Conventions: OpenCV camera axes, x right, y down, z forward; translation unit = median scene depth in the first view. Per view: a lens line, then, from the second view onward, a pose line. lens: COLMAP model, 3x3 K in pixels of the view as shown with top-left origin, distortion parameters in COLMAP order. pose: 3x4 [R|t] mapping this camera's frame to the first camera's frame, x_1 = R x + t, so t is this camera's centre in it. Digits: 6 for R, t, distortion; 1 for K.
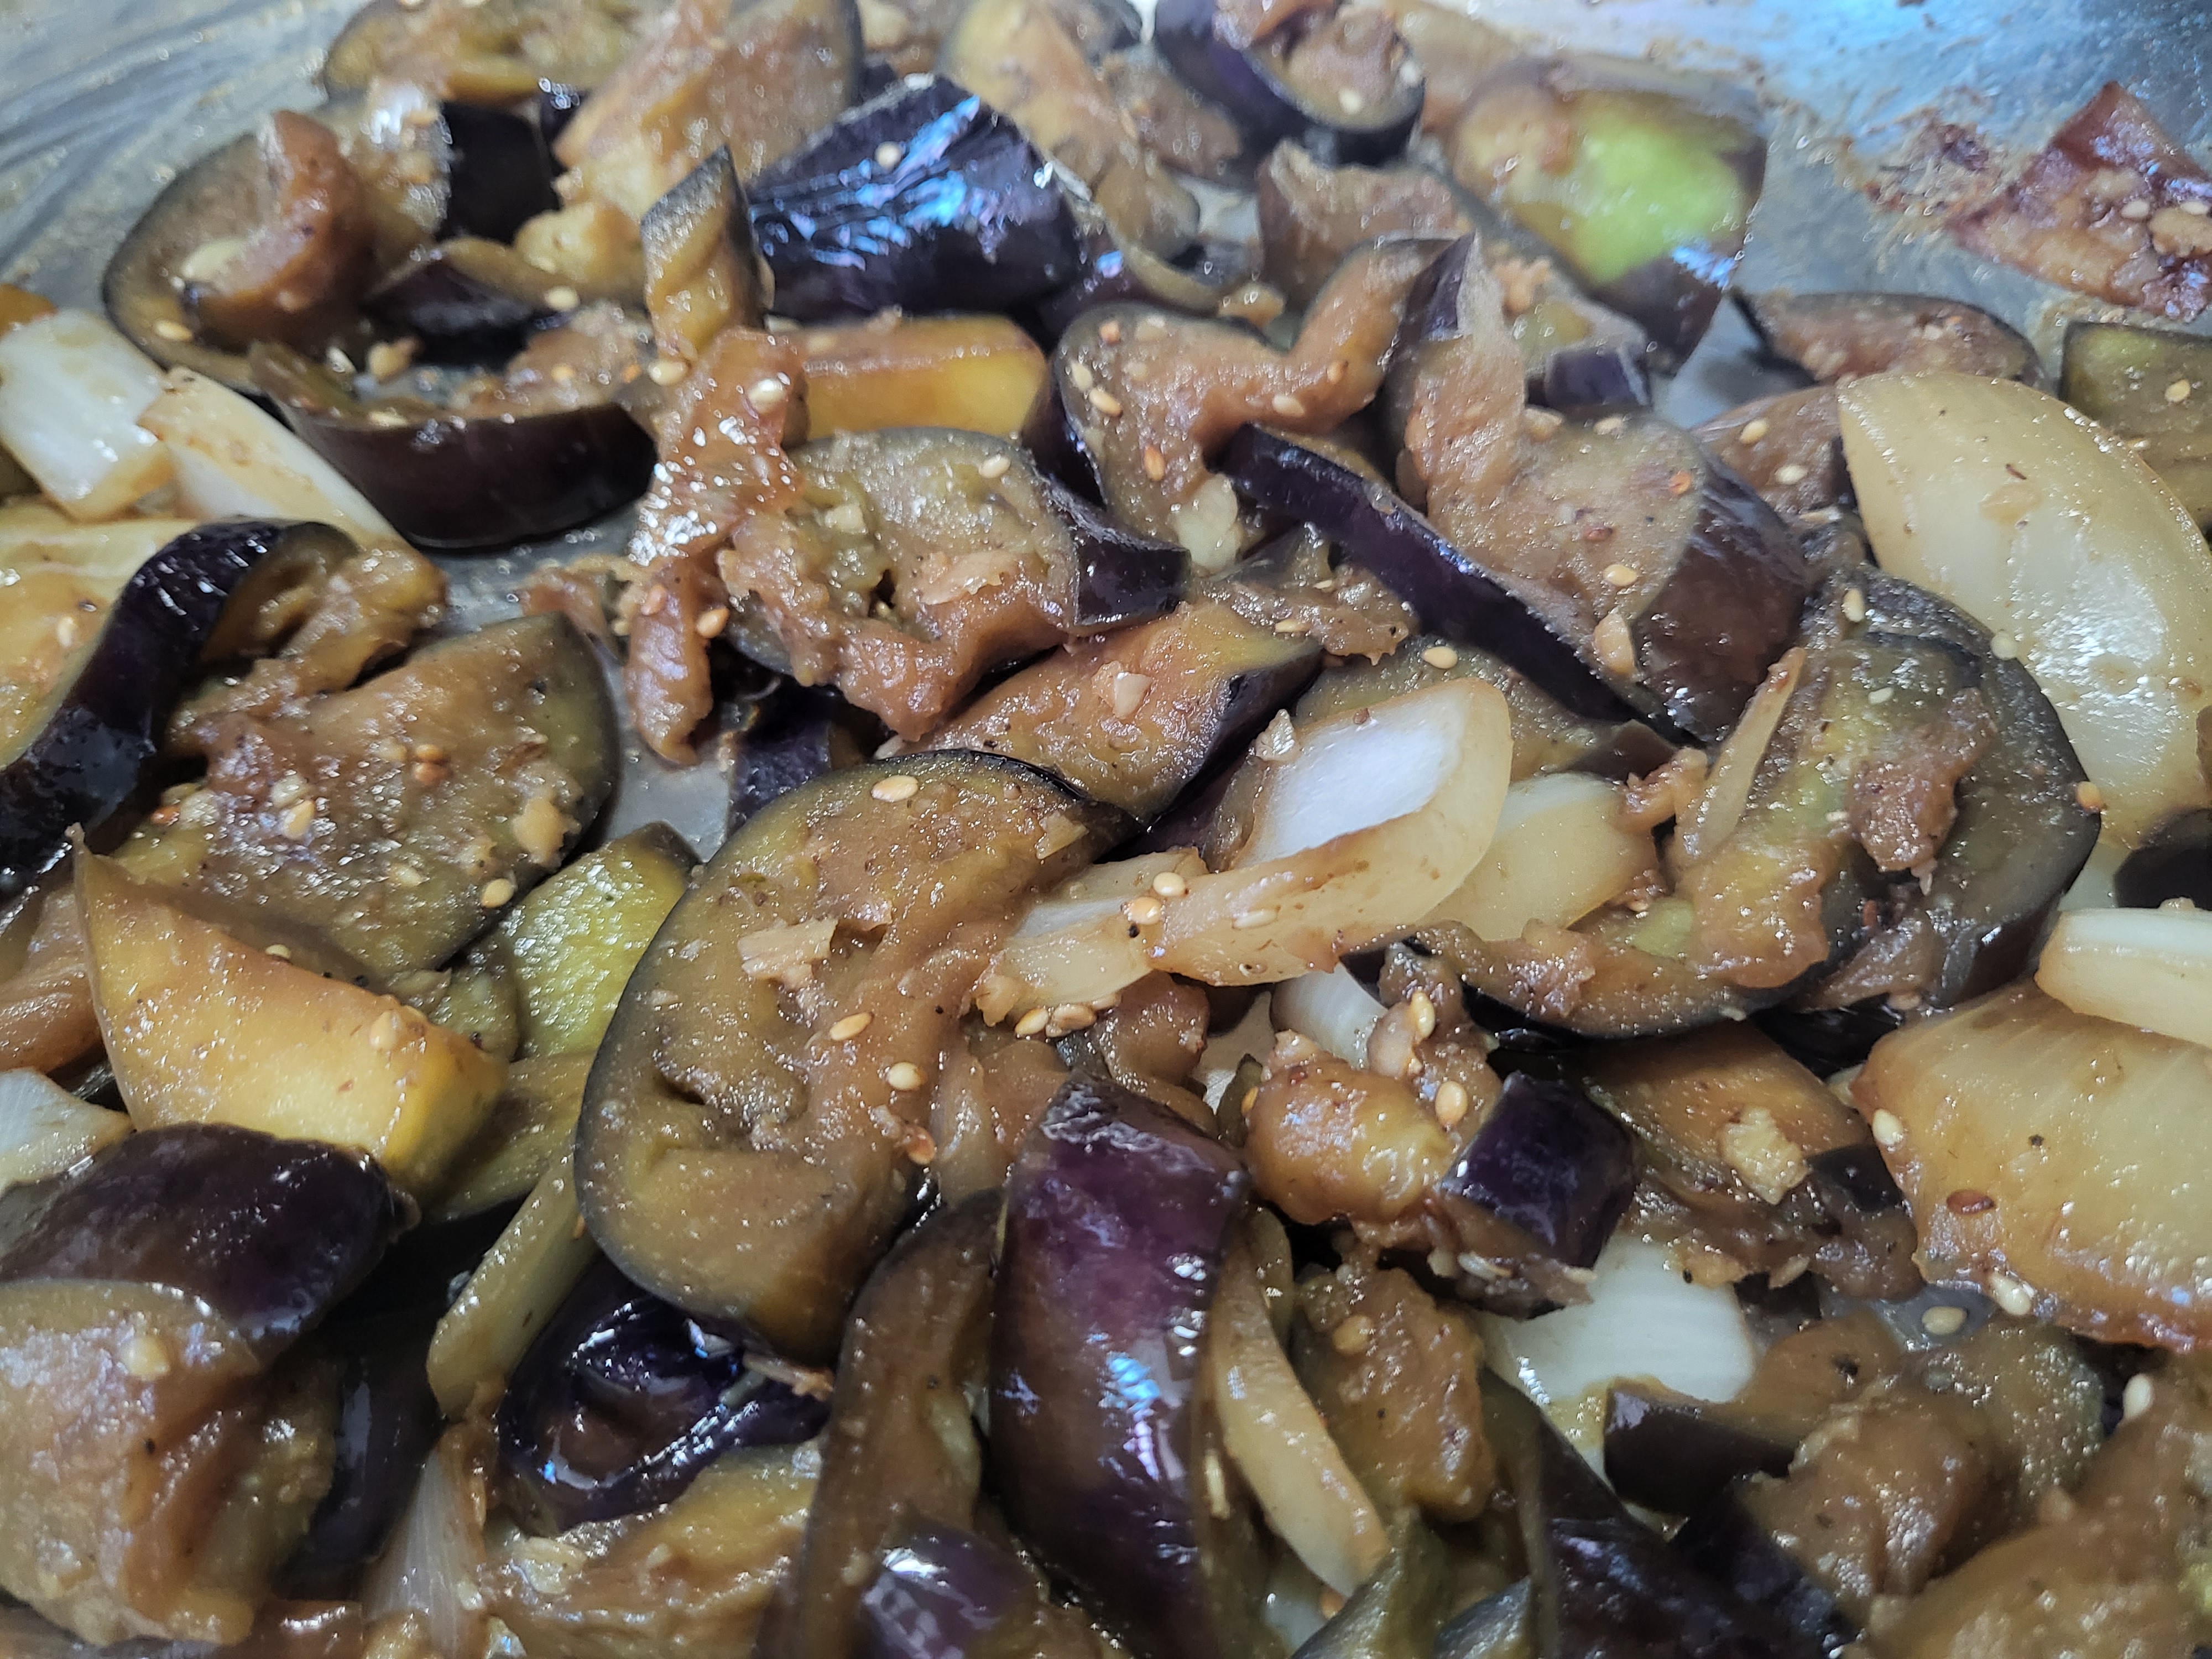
lens RADIAL K [[1707.5, 0, 1106.0], [0, 1707.5, 829.5], [0, 0, 1]] dist [-0.004699, 0.060737]
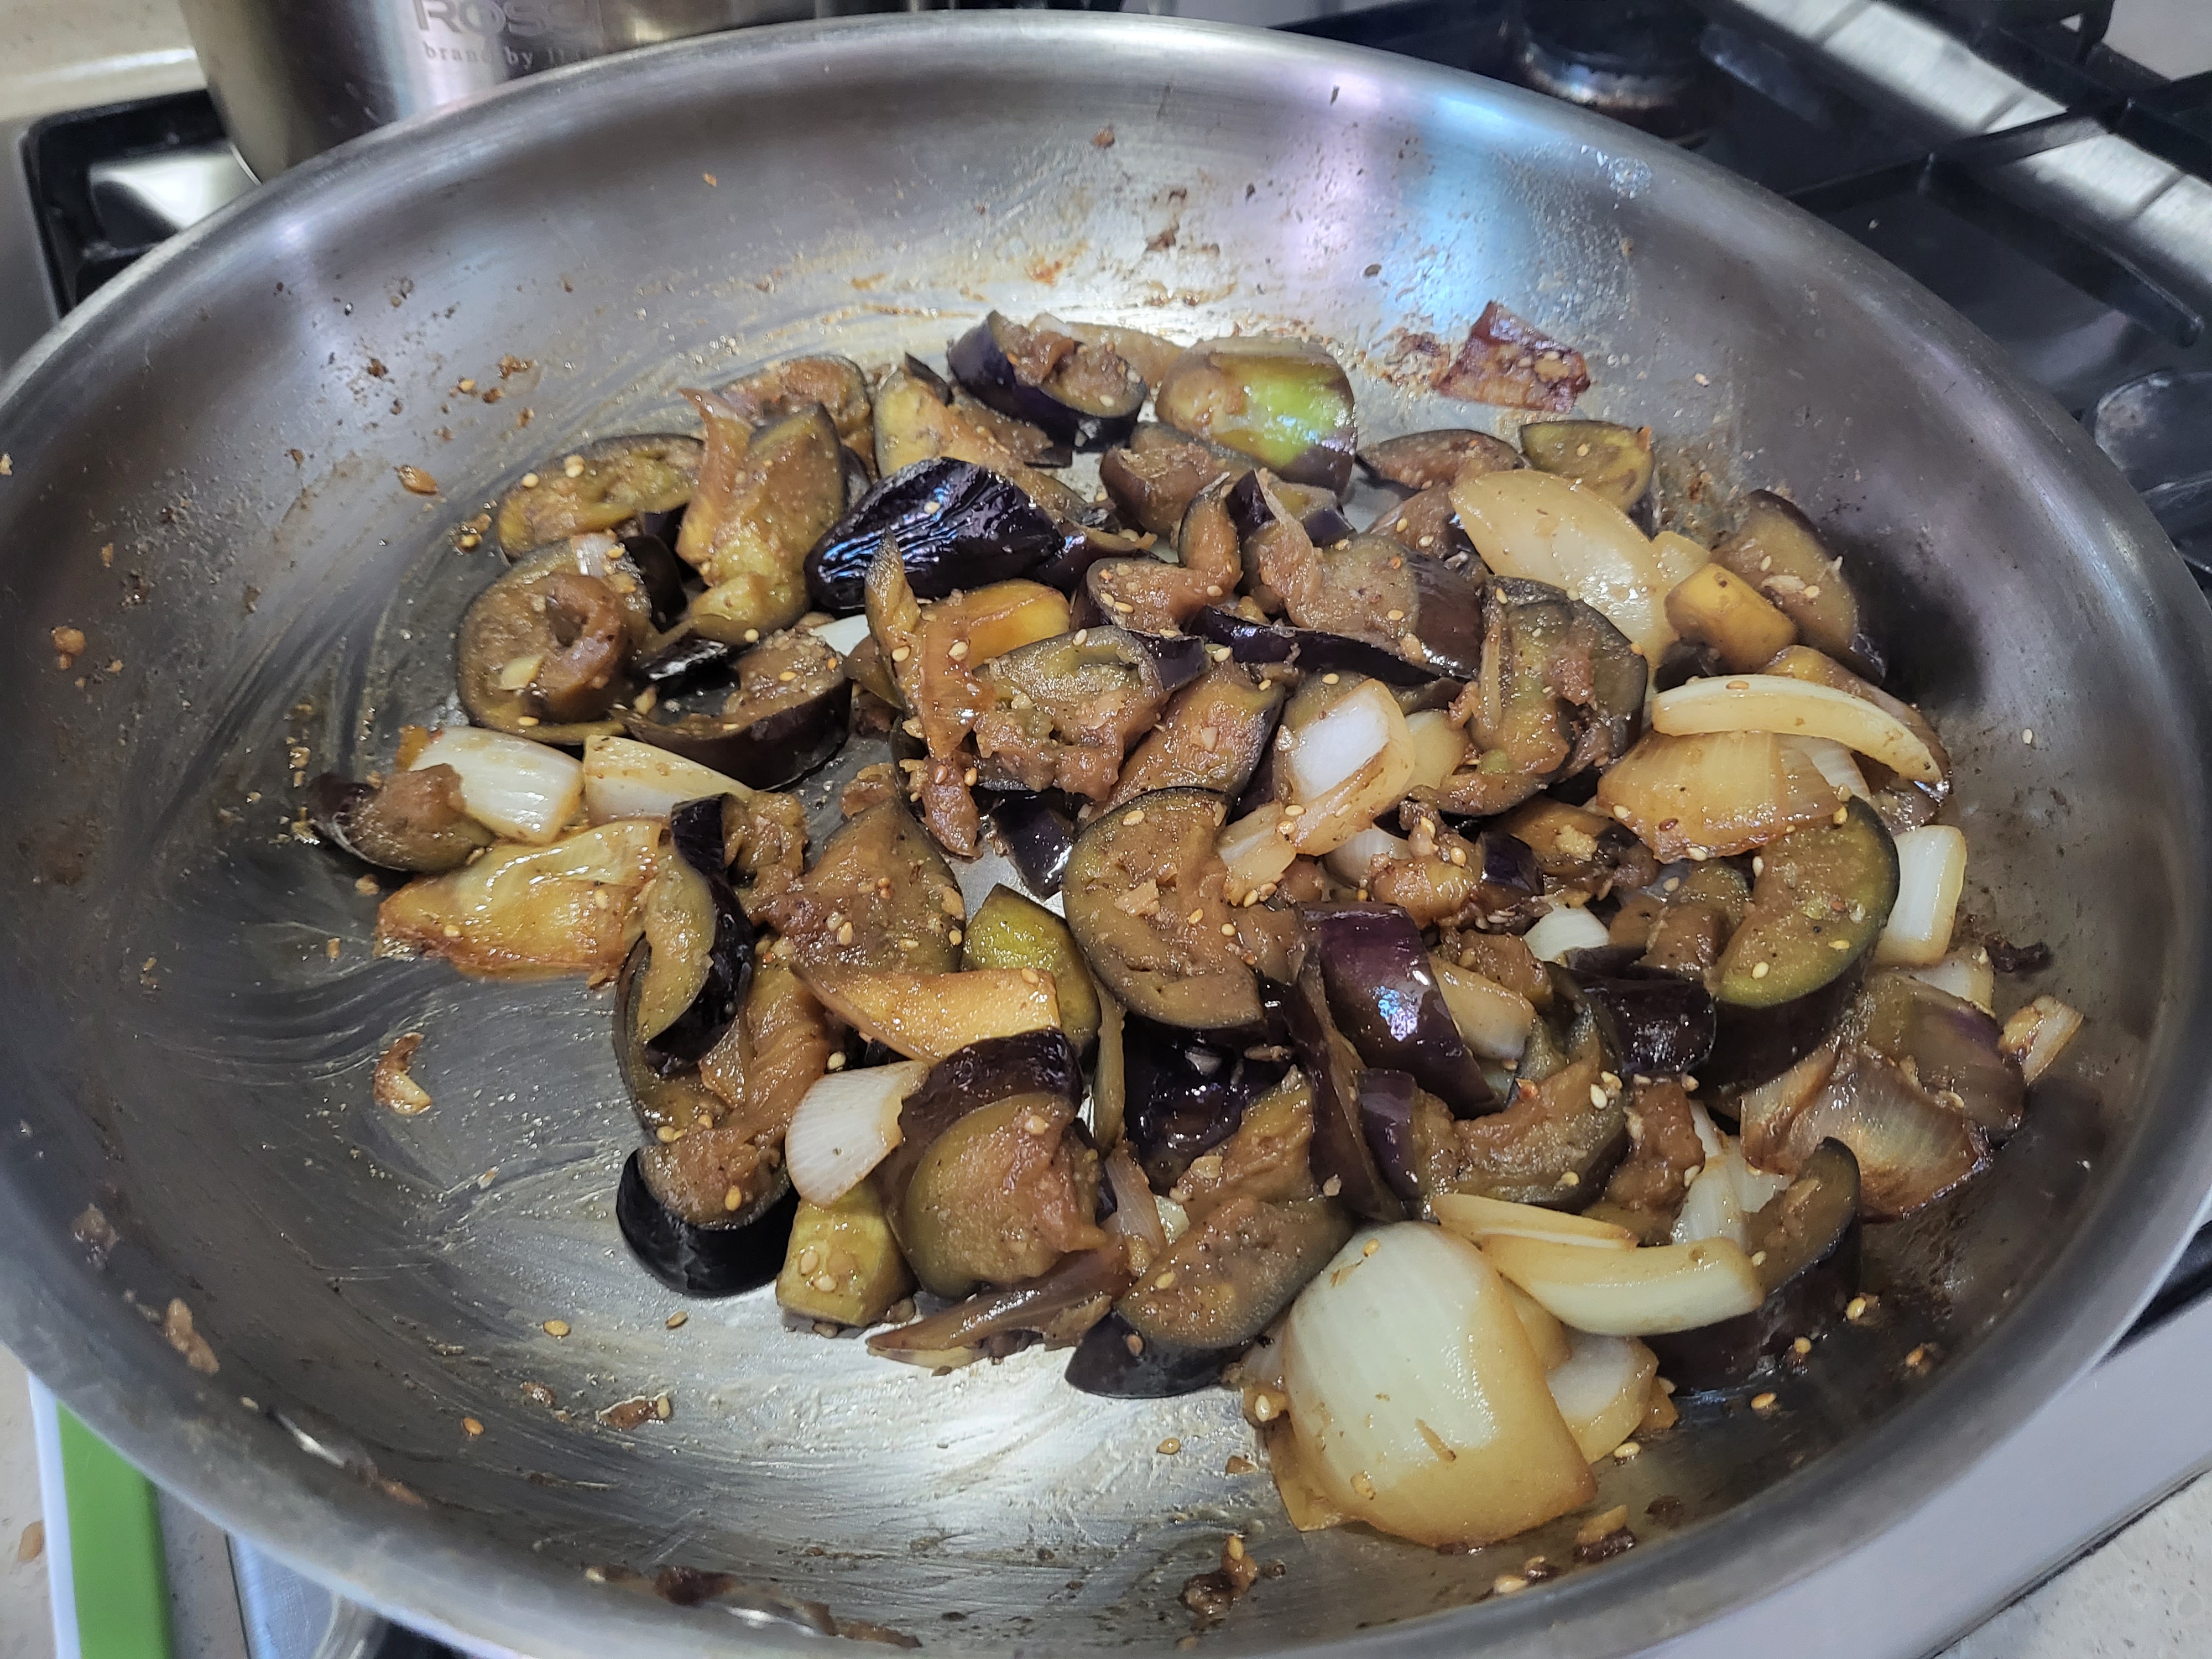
lens RADIAL K [[1669.5, 0, 1106.0], [0, 1669.5, 829.5], [0, 0, 1]] dist [0.124533, 0.000921]
pose [[0.905615, -0.310484, 0.288896, -0.700293], [0.330875, 0.943386, -0.023327, 0.022876], [-0.265298, 0.116714, 0.957076, -0.813557]]
